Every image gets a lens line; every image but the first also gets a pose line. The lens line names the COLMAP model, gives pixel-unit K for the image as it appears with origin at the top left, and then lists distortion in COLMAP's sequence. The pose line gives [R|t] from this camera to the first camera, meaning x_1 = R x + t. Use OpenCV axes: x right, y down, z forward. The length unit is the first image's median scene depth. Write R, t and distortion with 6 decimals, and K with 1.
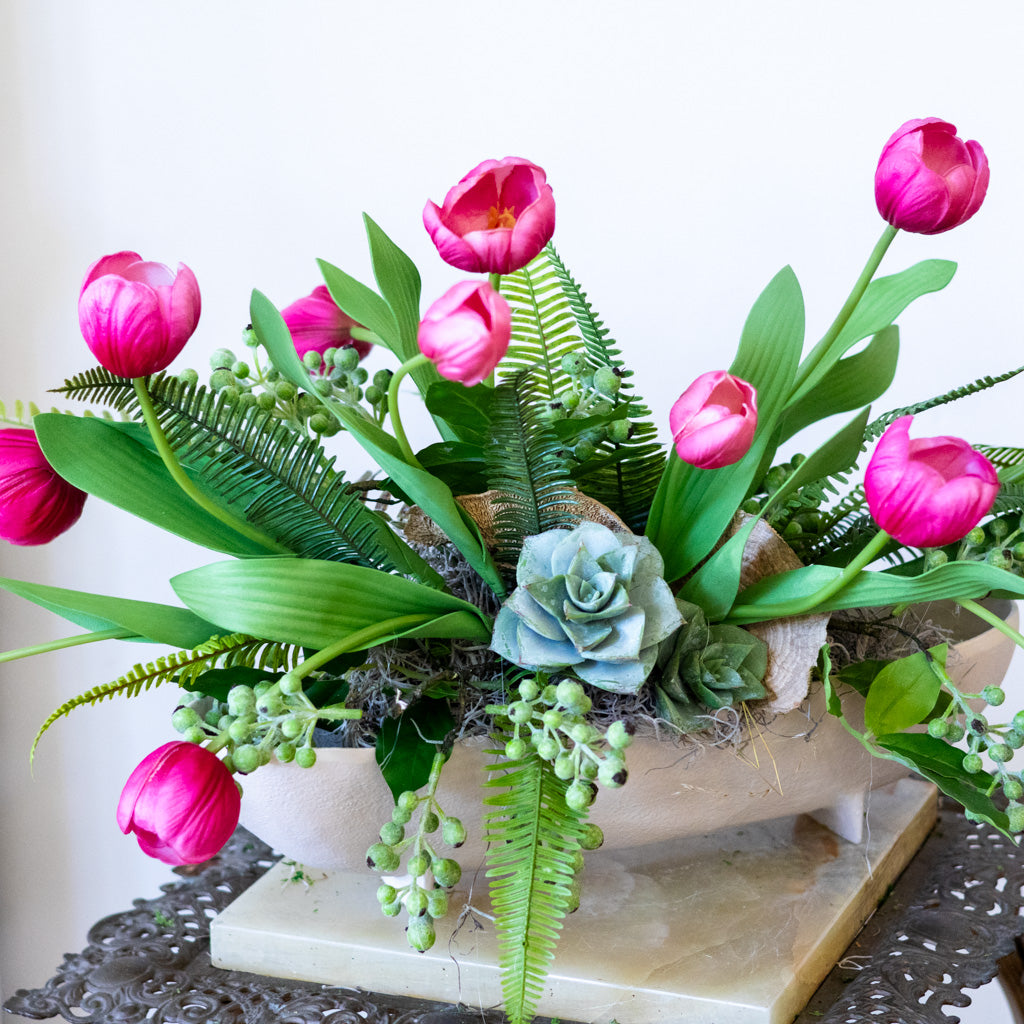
lens RADIAL K [[3471.5, 0, 512.0], [0, 3471.5, 512.0], [0, 0, 1]] dist [0.068967, 0.189589]
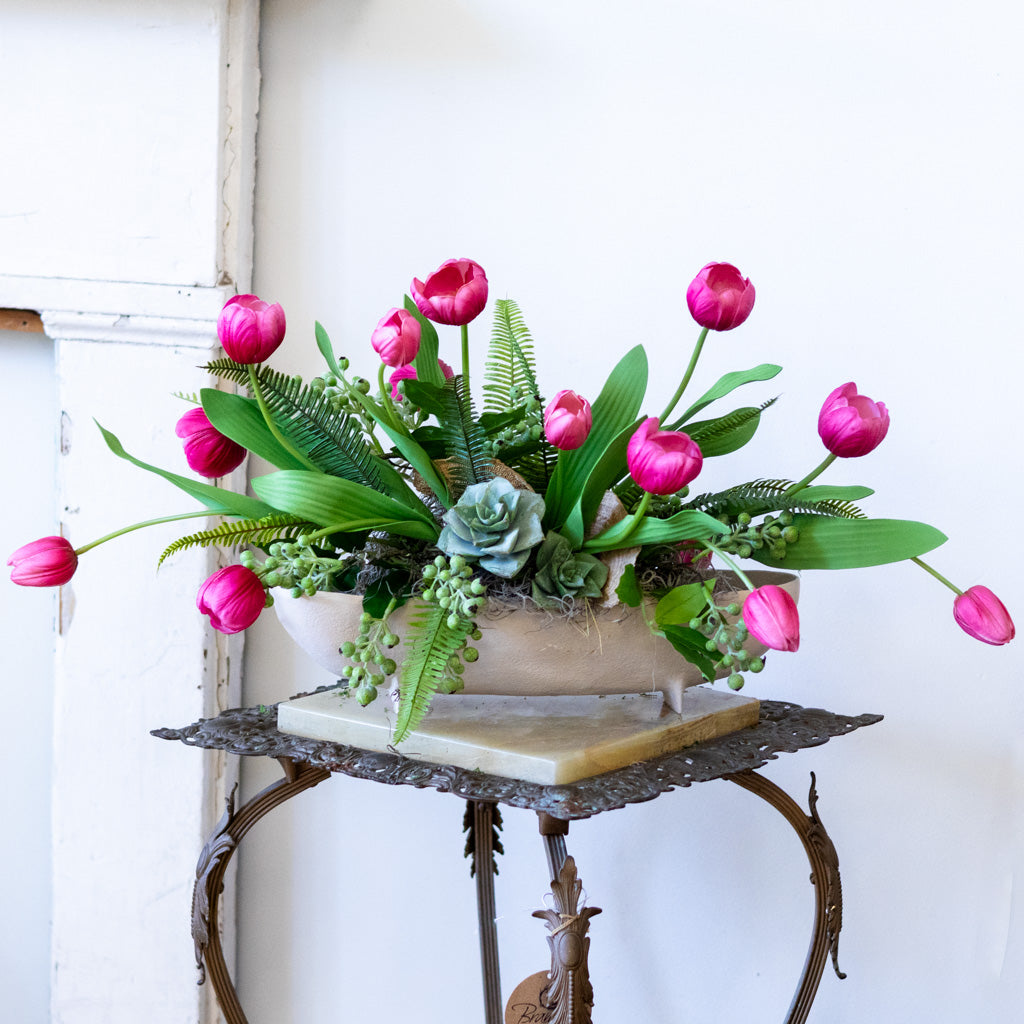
lens RADIAL K [[3471.5, 0, 512.0], [0, 3471.5, 512.0], [0, 0, 1]] dist [0.068967, 0.189589]
pose [[0.968488, 0.094457, -0.230455, 0.429334], [-0.119917, 0.987829, -0.099068, 0.190810], [0.218293, 0.123581, 0.968027, -0.662911]]
